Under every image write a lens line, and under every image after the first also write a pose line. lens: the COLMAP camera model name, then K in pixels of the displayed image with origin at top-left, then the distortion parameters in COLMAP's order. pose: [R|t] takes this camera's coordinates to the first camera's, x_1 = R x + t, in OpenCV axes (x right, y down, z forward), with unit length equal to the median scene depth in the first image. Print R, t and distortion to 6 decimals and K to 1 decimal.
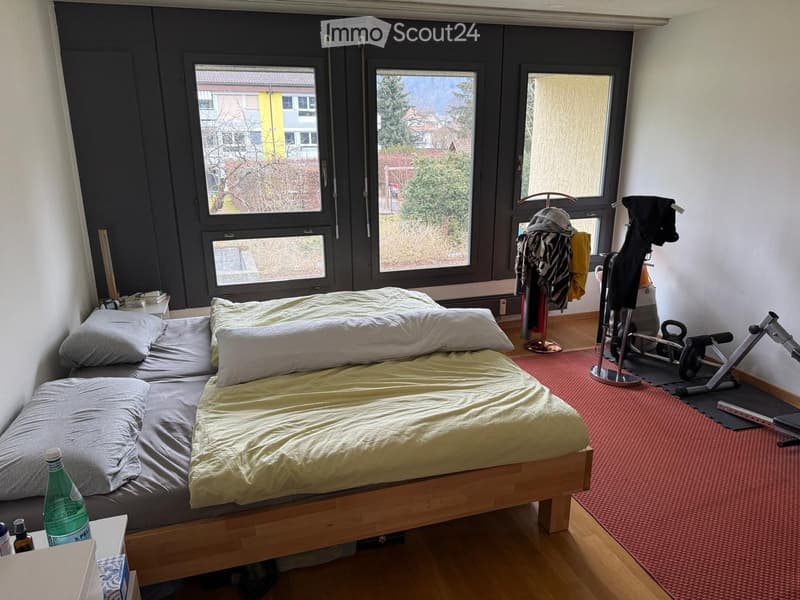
lens RADIAL K [[562.0, 0, 400.0], [0, 562.0, 300.0], [0, 0, 1]] dist [0.005192, 0.000877]
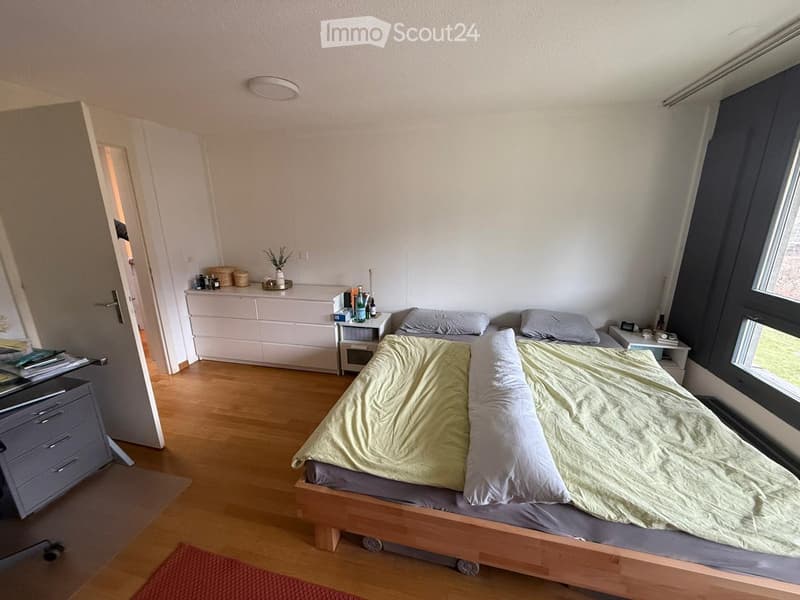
lens RADIAL K [[318.0, 0, 401.3], [0, 318.0, 296.8], [0, 0, 1]] dist [-0.001076, -0.000317]
pose [[-0.504692, 0.222610, -0.834105, 0.451404], [-0.237613, 0.893046, 0.382112, -0.238862], [0.829956, 0.391043, -0.397818, 0.858304]]
